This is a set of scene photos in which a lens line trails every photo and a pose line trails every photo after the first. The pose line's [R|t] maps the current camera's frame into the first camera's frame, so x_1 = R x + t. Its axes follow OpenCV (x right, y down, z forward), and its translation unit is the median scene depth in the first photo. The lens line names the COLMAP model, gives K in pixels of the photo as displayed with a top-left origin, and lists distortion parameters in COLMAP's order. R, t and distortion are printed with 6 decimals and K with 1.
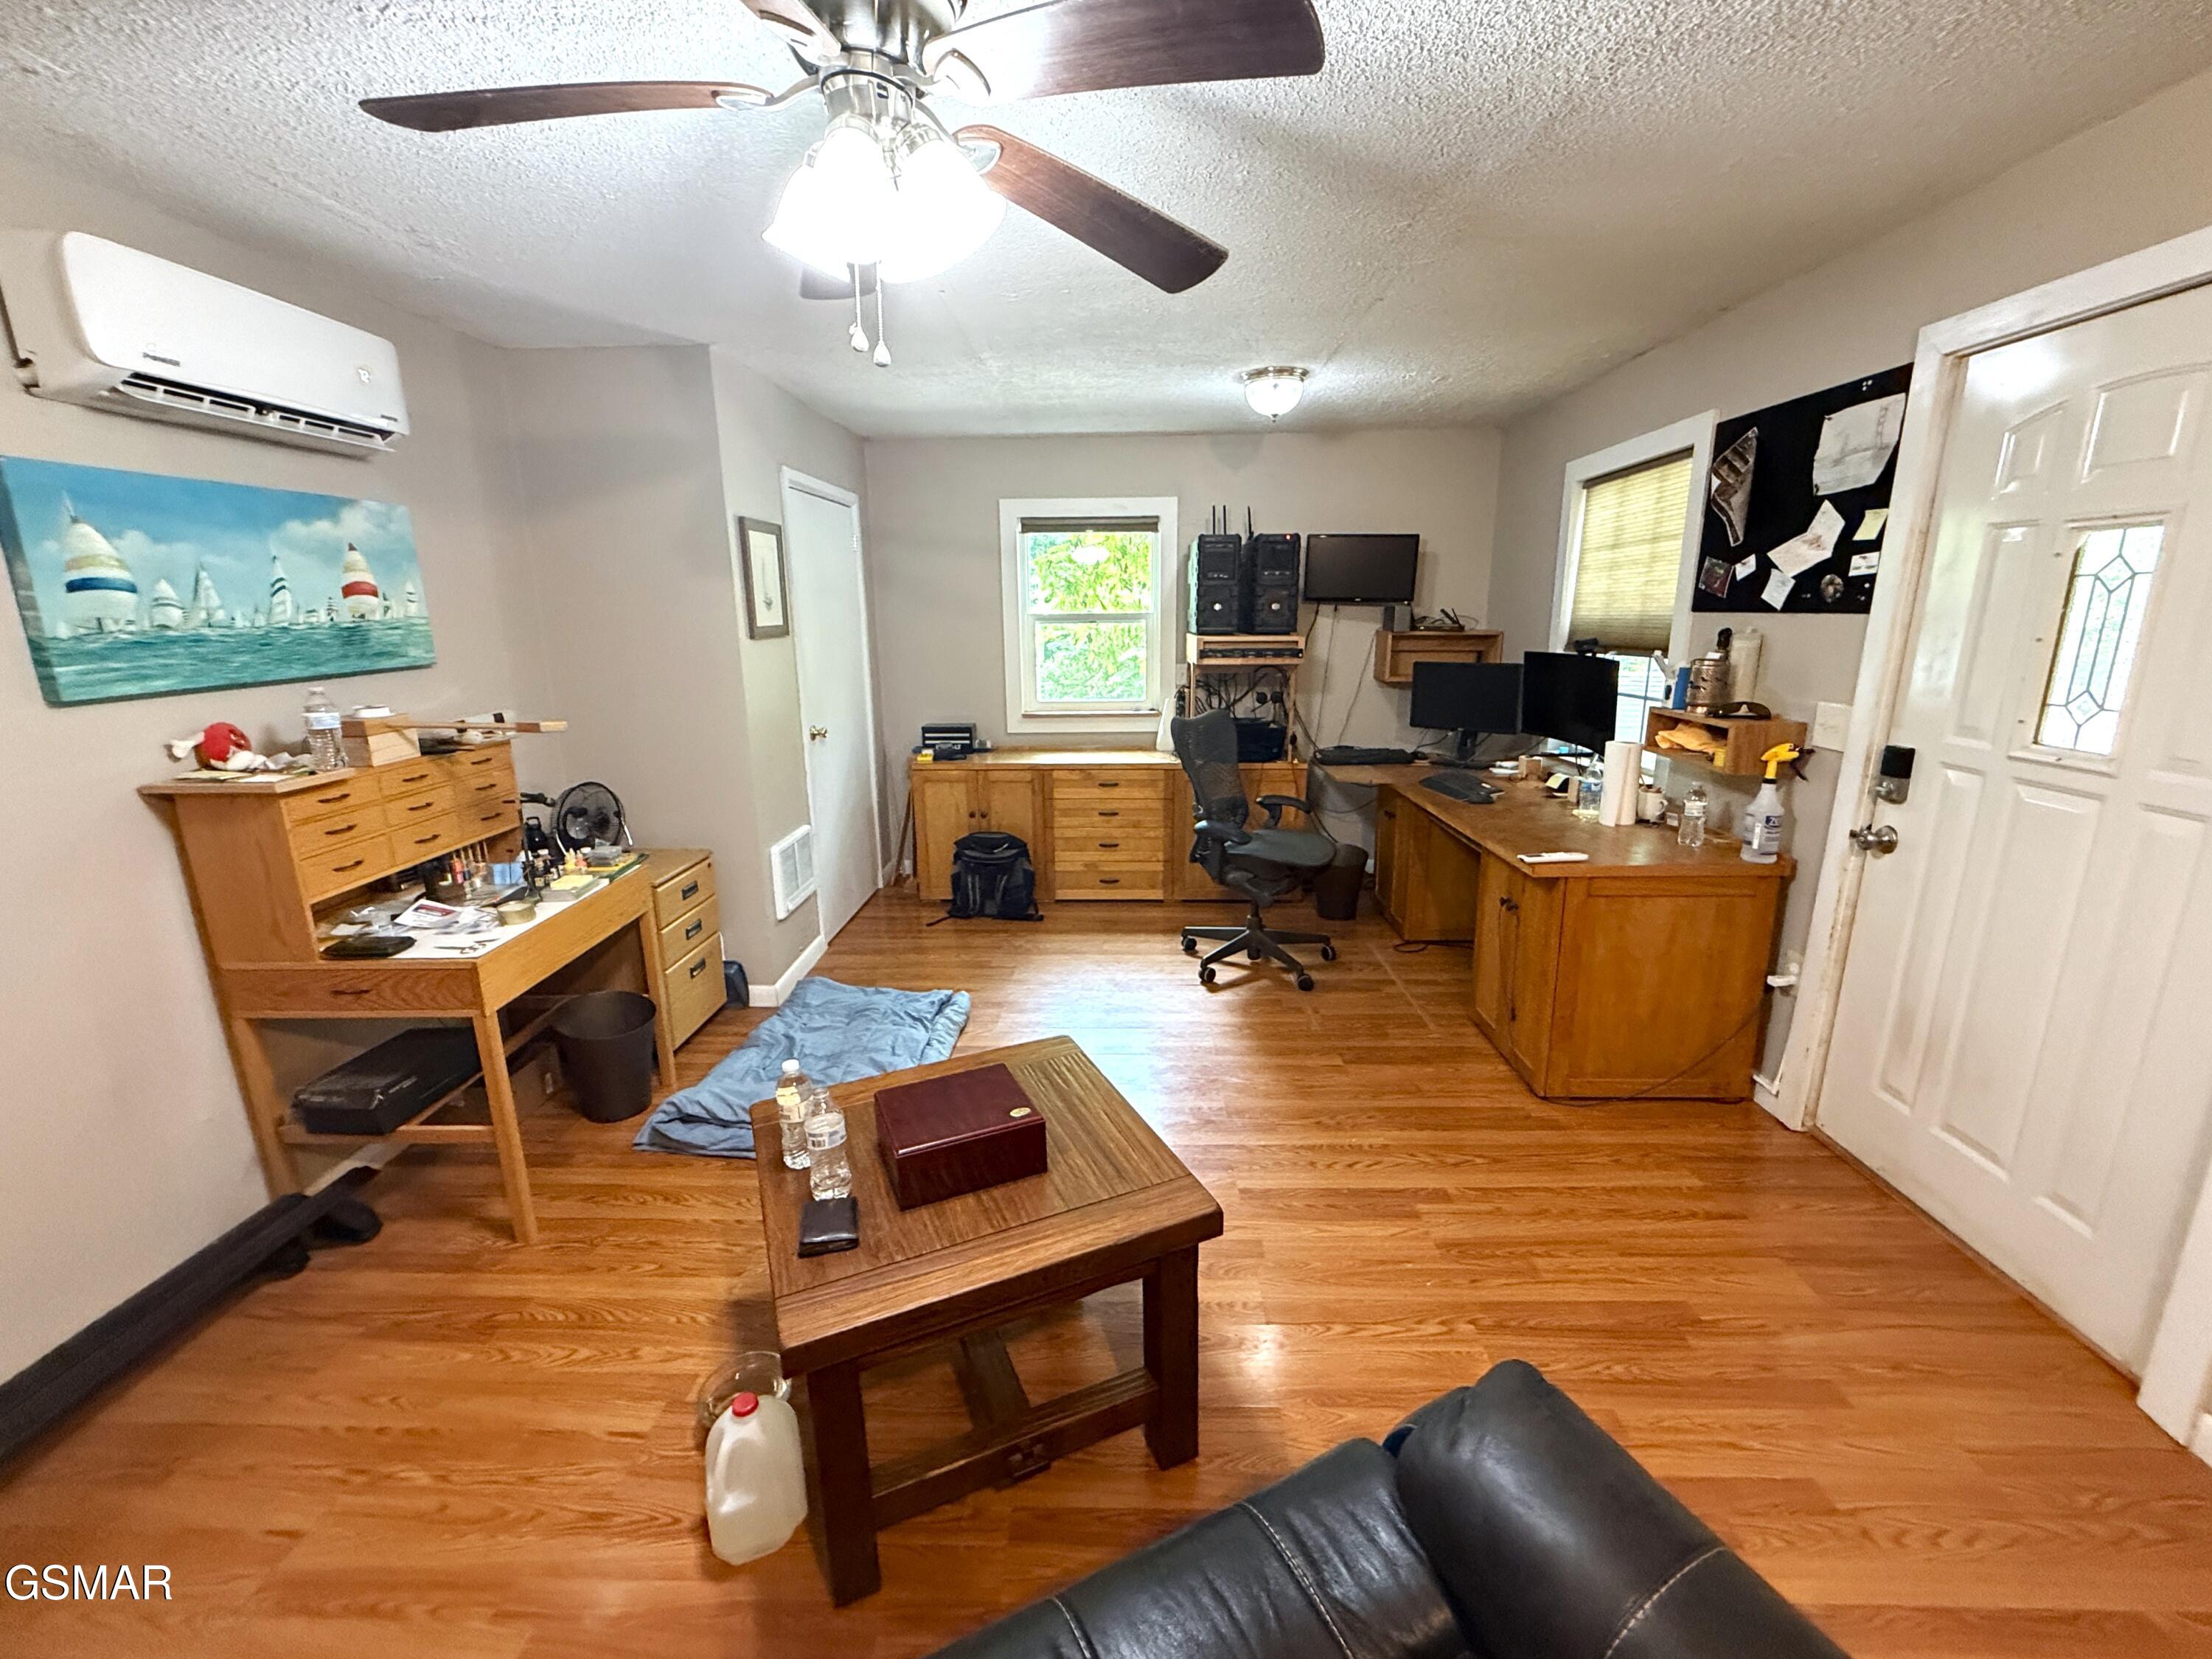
lens RADIAL K [[923.6, 0, 1106.0], [0, 923.6, 829.5], [0, 0, 1]] dist [0.002282, -0.000363]
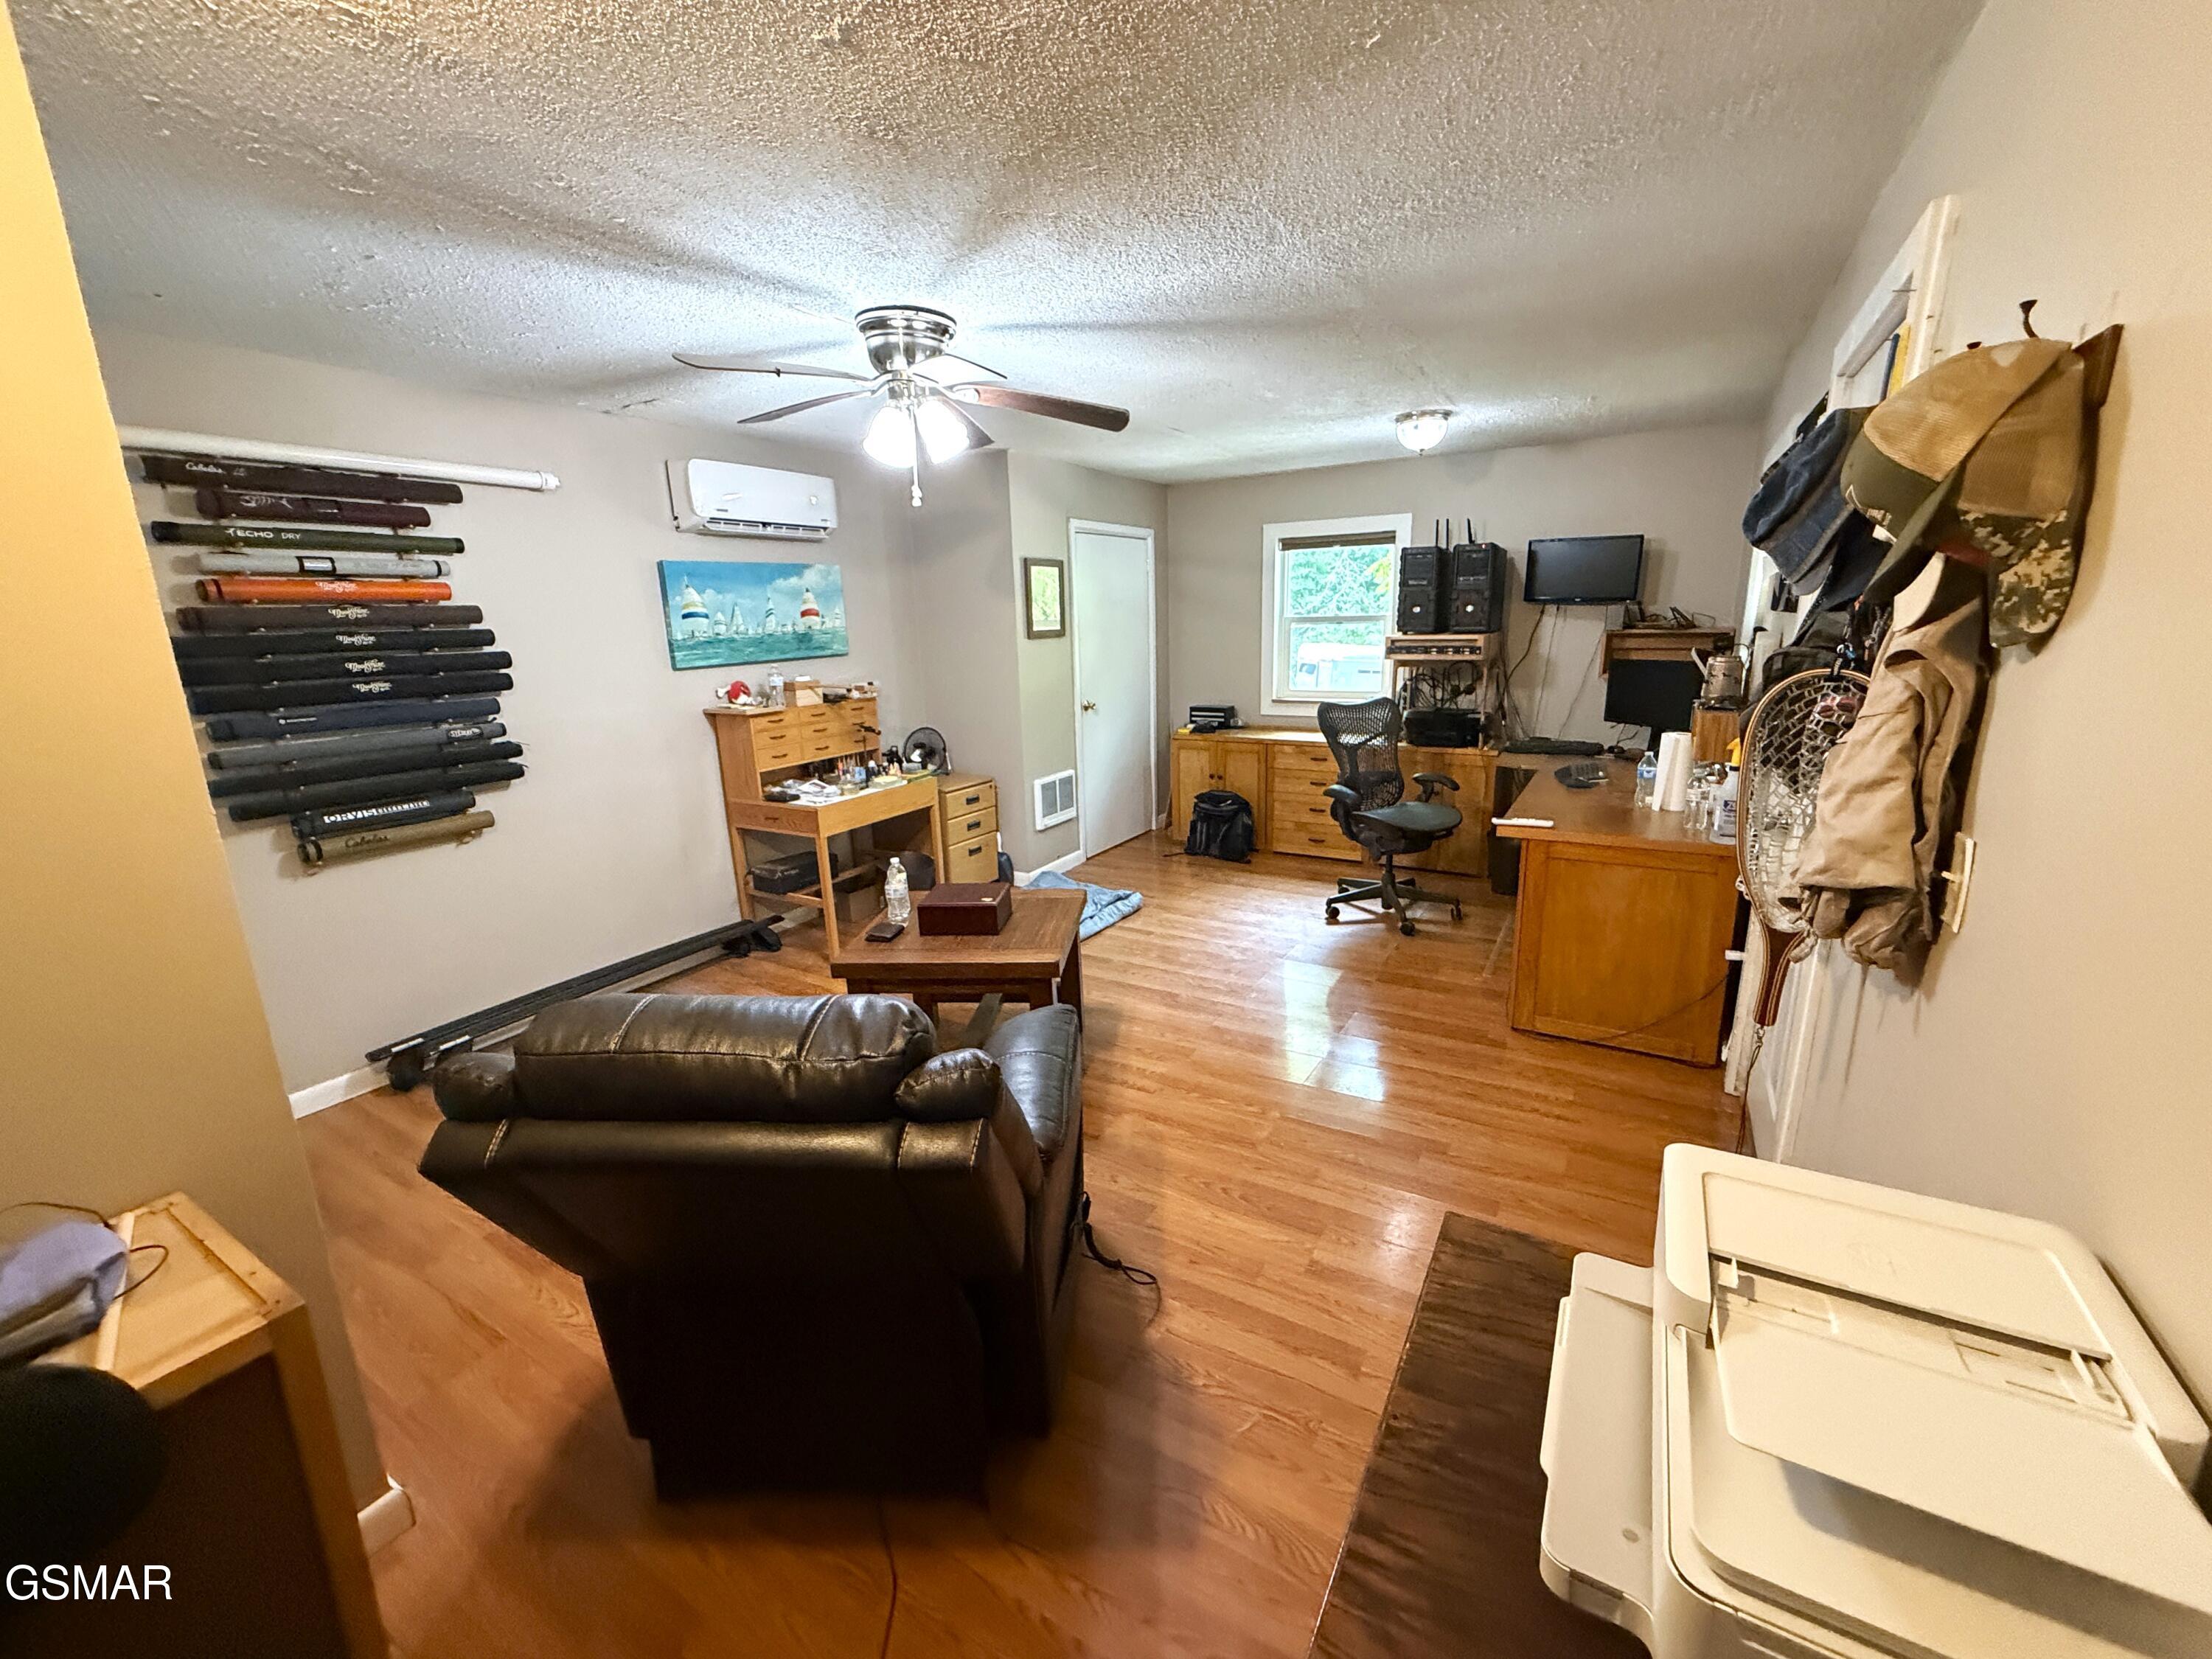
lens RADIAL K [[894.9, 0, 1106.0], [0, 894.9, 829.5], [0, 0, 1]] dist [0.000088, 0.000027]
pose [[0.873386, 0.099384, -0.476781, 0.545910], [-0.095309, 0.994907, 0.032795, 0.051316], [0.477613, 0.016799, 0.878410, -0.256209]]
